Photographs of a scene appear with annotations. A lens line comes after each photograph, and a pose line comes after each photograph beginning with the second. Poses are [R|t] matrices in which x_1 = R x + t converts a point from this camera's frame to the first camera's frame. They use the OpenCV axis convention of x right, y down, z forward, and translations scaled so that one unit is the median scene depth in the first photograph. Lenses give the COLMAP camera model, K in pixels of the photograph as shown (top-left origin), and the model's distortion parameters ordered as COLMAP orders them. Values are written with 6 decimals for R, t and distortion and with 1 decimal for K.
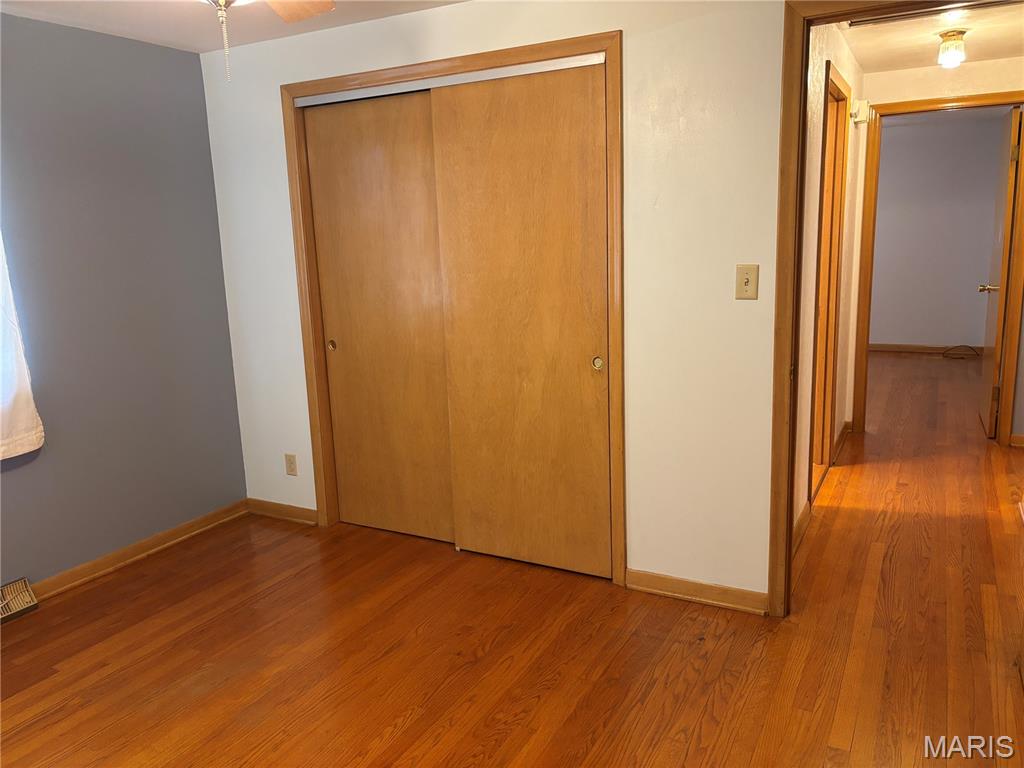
lens RADIAL K [[774.4, 0, 512.0], [0, 774.4, 384.0], [0, 0, 1]] dist [0.025254, -0.000787]
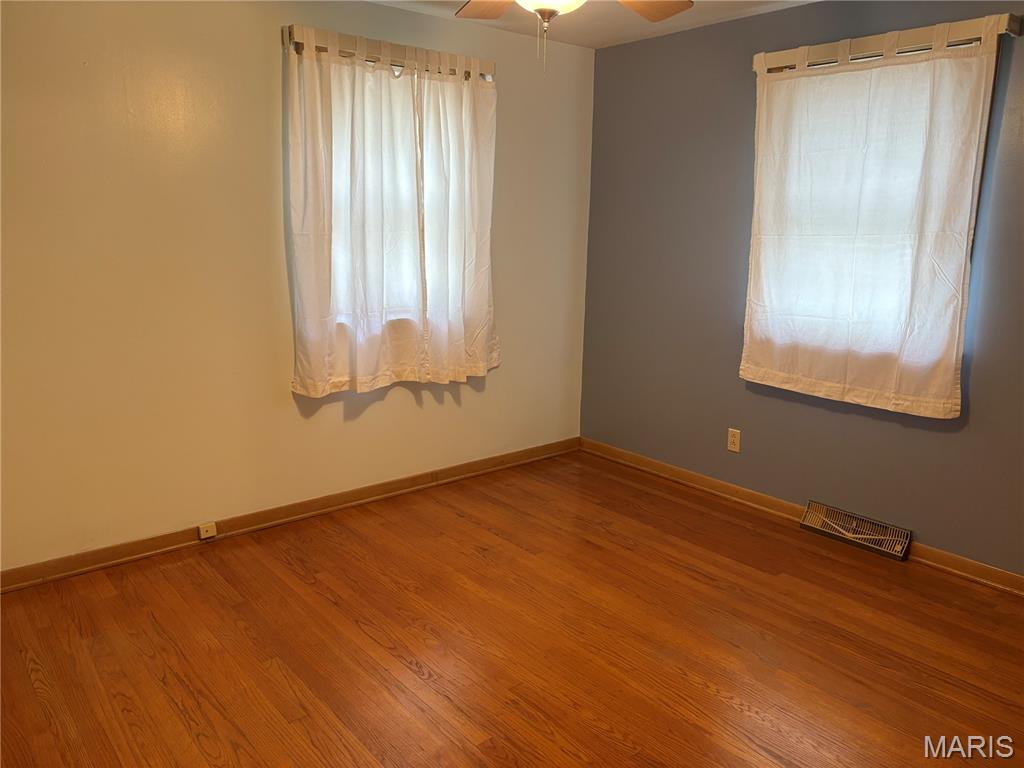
lens RADIAL K [[774.4, 0, 512.0], [0, 774.4, 384.0], [0, 0, 1]] dist [0.025254, -0.000787]
pose [[-0.366409, 0.225335, -0.902756, 0.490626], [-0.179074, 0.935016, 0.306069, -0.167420], [0.913059, 0.273807, -0.302247, 0.804103]]
